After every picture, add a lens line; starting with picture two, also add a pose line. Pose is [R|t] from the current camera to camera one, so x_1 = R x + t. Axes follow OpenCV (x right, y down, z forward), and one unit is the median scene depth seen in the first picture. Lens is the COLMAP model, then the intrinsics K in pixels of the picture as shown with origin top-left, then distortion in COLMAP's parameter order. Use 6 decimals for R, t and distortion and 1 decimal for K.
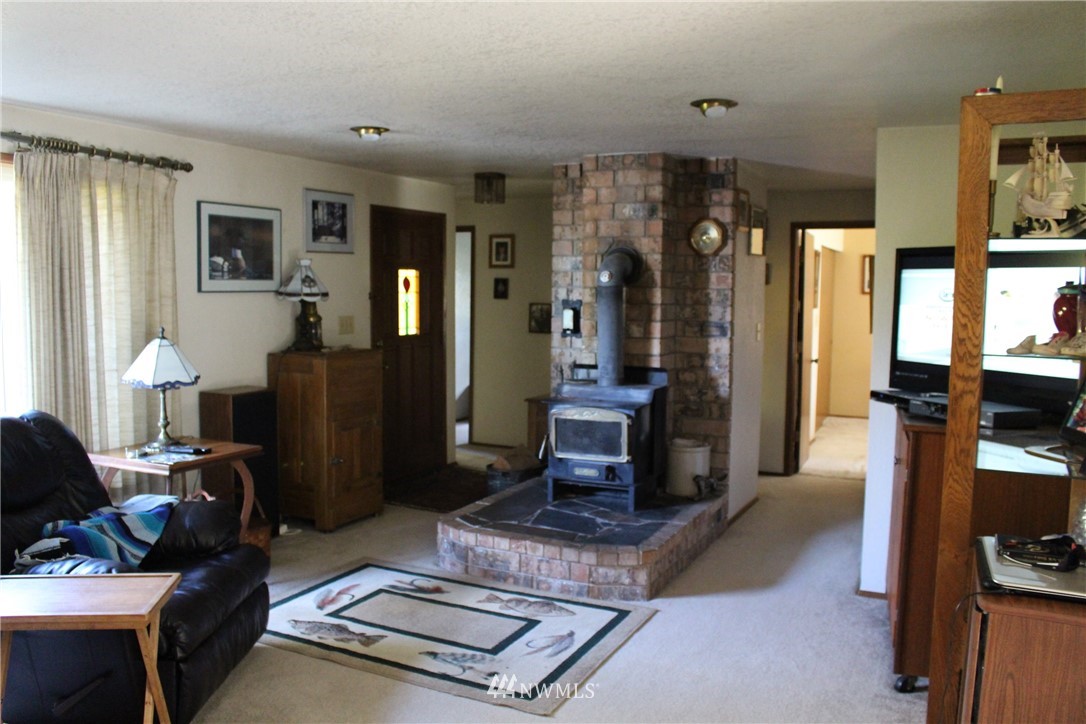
lens RADIAL K [[903.3, 0, 541.6], [0, 903.3, 362.3], [0, 0, 1]] dist [-0.139393, 0.104379]
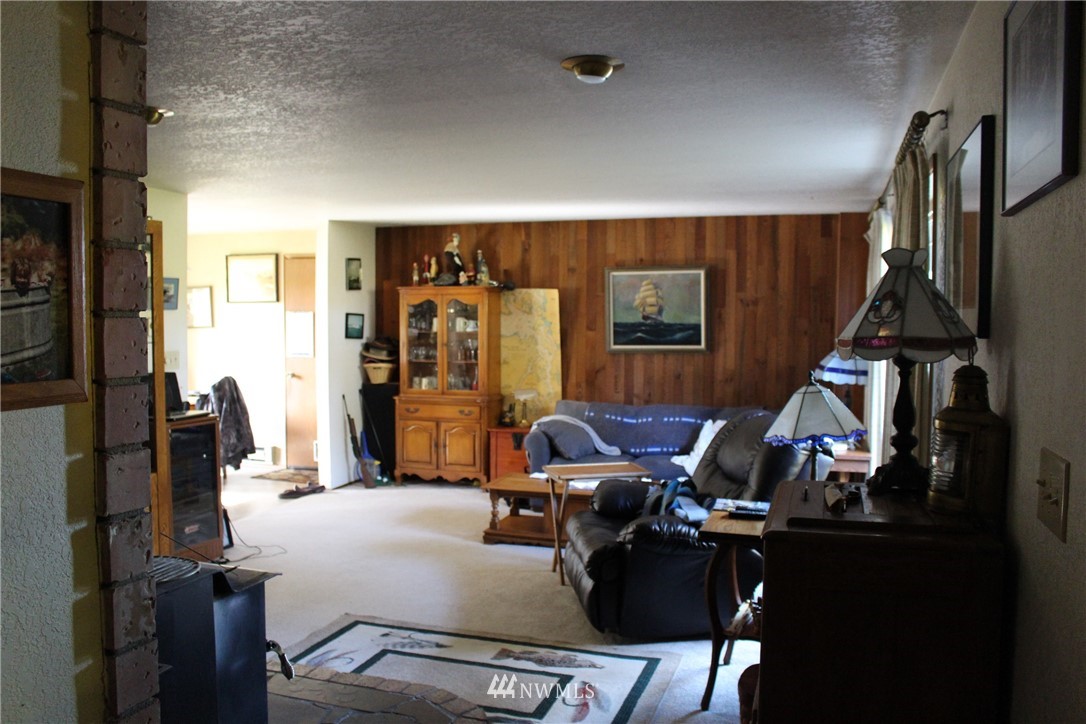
lens RADIAL K [[903.3, 0, 543.0], [0, 903.3, 361.1], [0, 0, 1]] dist [-0.139393, 0.104379]
pose [[-0.990692, -0.009285, -0.135807, -0.078637], [-0.028136, 0.990094, 0.137559, -0.147329], [0.133184, 0.140100, -0.981139, 1.692735]]
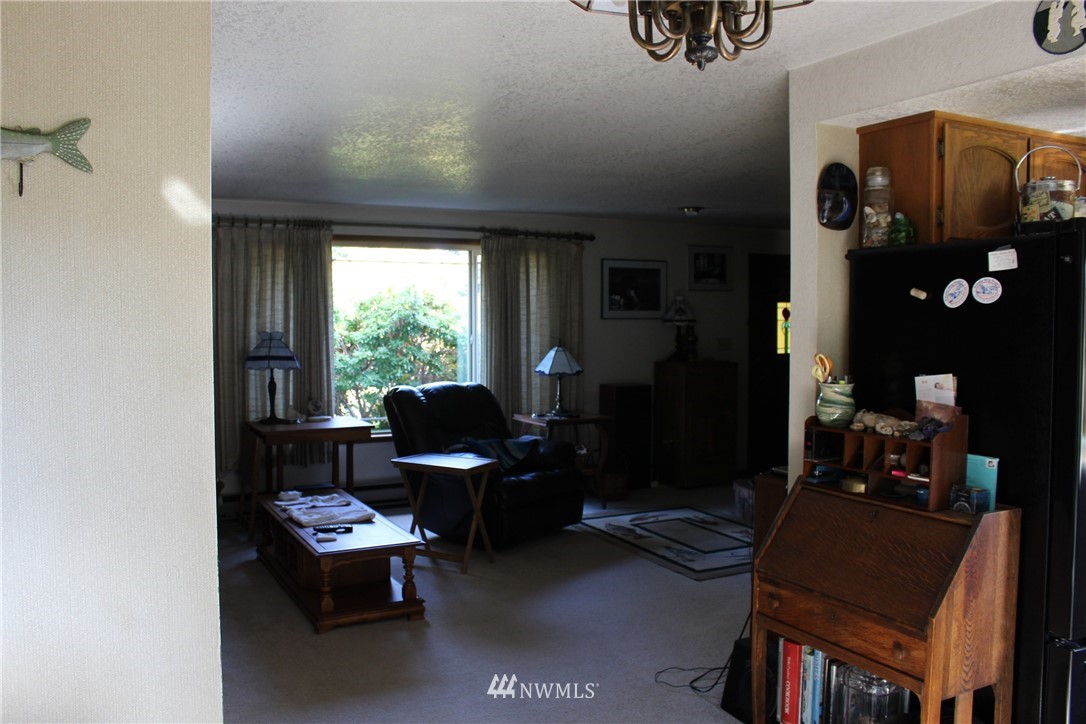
lens RADIAL K [[903.3, 0, 540.3], [0, 903.3, 362.8], [0, 0, 1]] dist [-0.139393, 0.104379]
pose [[0.798018, 0.022272, -0.602222, 0.527147], [-0.043570, 0.998834, -0.020797, 0.037697], [0.601057, 0.042835, 0.798057, -0.336376]]
